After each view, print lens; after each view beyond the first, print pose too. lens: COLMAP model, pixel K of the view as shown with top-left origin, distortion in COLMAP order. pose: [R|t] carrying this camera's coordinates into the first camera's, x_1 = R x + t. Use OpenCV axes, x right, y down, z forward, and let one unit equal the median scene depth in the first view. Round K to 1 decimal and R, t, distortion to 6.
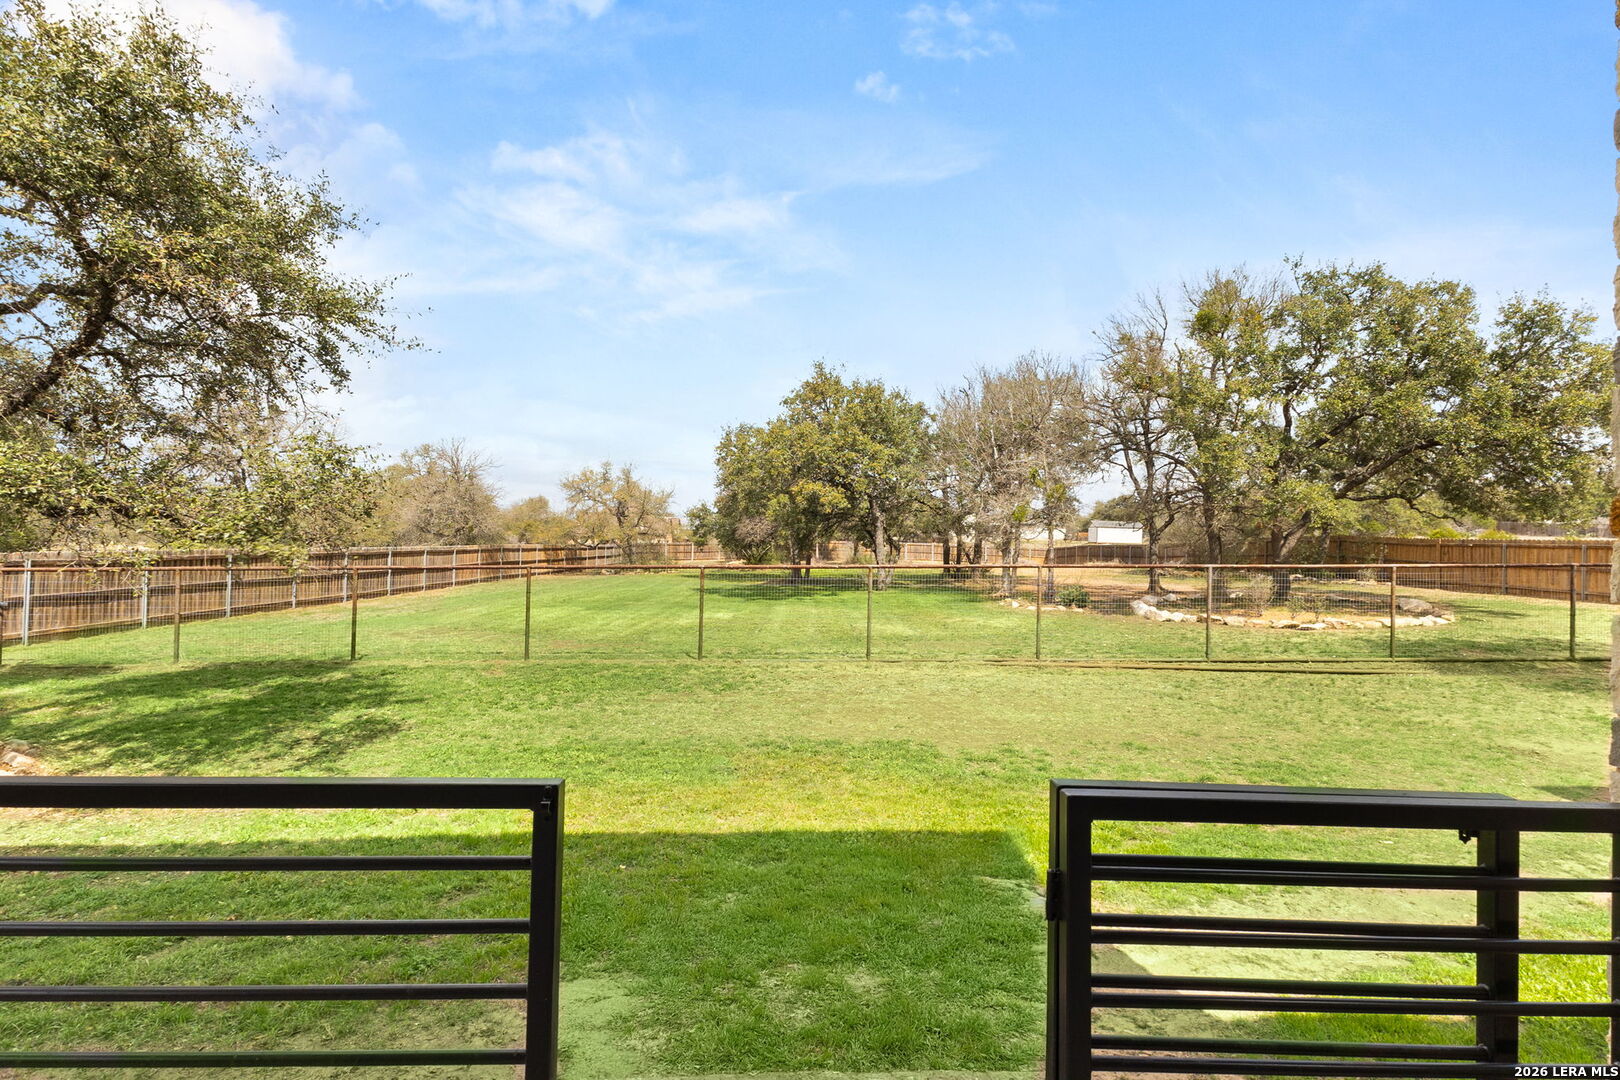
lens RADIAL K [[745.2, 0, 809.2], [0, 745.2, 545.8], [0, 0, 1]] dist [0.004221, -0.000190]
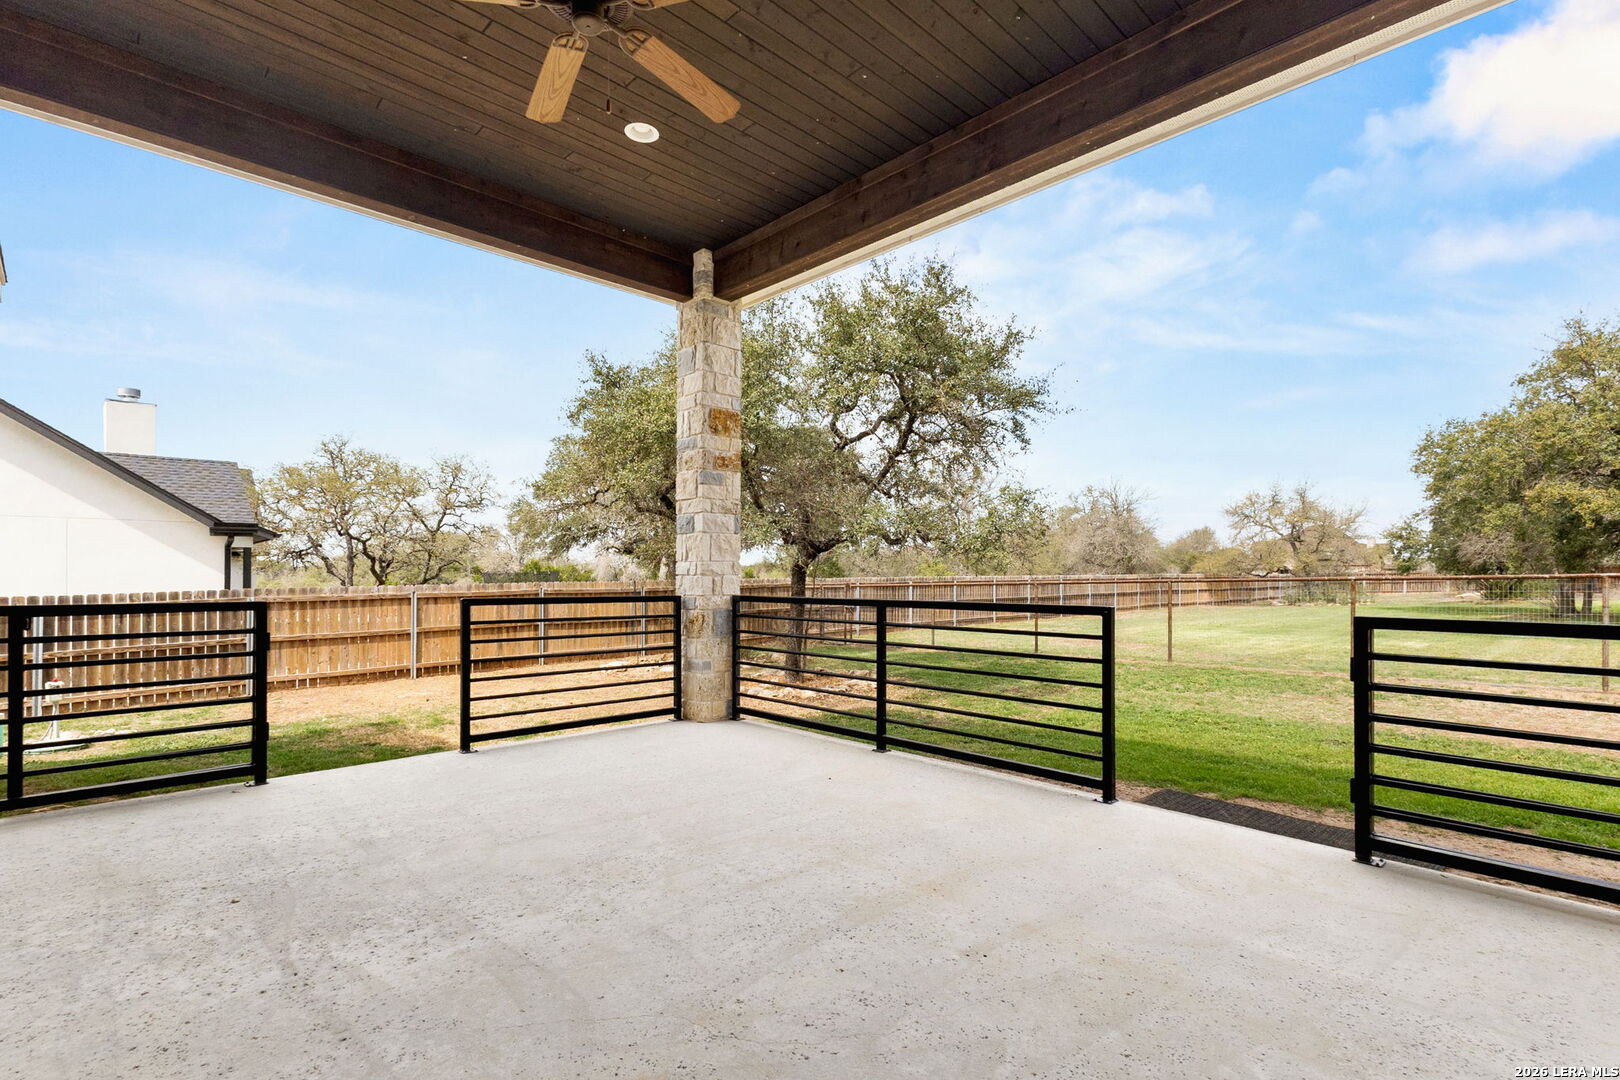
lens RADIAL K [[768.0, 0, 811.8], [0, 768.0, 572.8], [0, 0, 1]] dist [0.003764, -0.000134]
pose [[0.676280, -0.020514, -0.736359, 0.166522], [0.009782, 0.999774, -0.018869, 0.044531], [0.736580, 0.005558, 0.676328, -0.281211]]
